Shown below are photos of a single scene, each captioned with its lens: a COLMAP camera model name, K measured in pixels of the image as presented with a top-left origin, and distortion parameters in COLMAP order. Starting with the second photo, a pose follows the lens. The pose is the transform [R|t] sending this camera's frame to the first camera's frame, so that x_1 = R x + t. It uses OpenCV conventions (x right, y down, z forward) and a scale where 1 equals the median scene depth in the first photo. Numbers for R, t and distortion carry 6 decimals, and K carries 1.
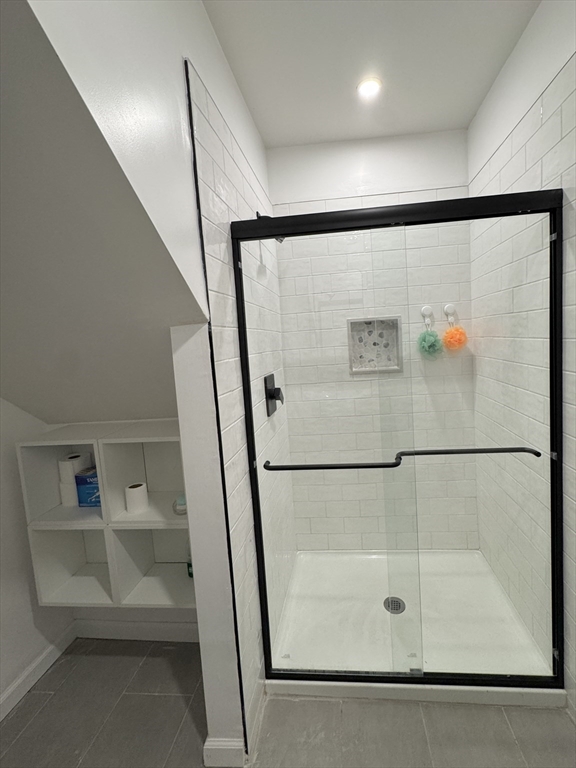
lens RADIAL K [[328.8, 0, 318.5], [0, 328.8, 364.0], [0, 0, 1]] dist [0.005070, 0.000624]
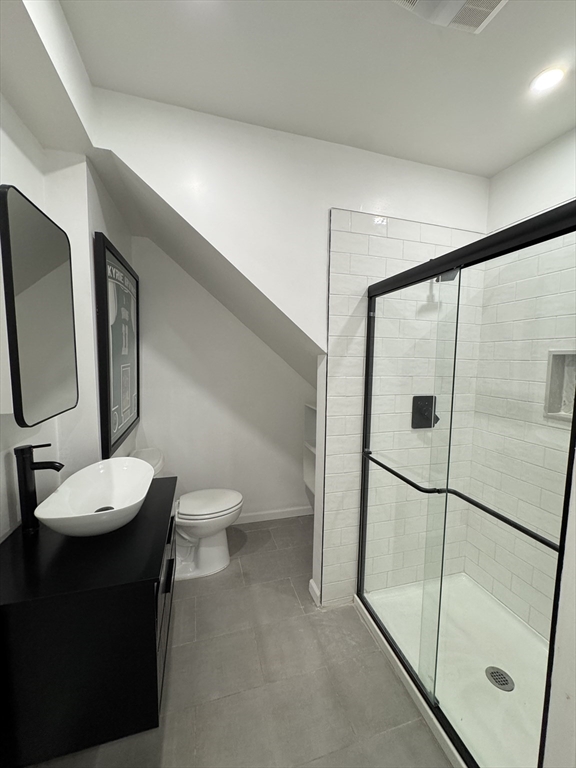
lens RADIAL K [[306.4, 0, 287.2], [0, 306.4, 383.6], [0, 0, 1]] dist [0.000178, 0.000064]
pose [[0.345725, 0.150454, -0.926195, 0.682737], [-0.107714, 0.986900, 0.120108, -0.087606], [0.932133, 0.058240, 0.357402, 0.130812]]
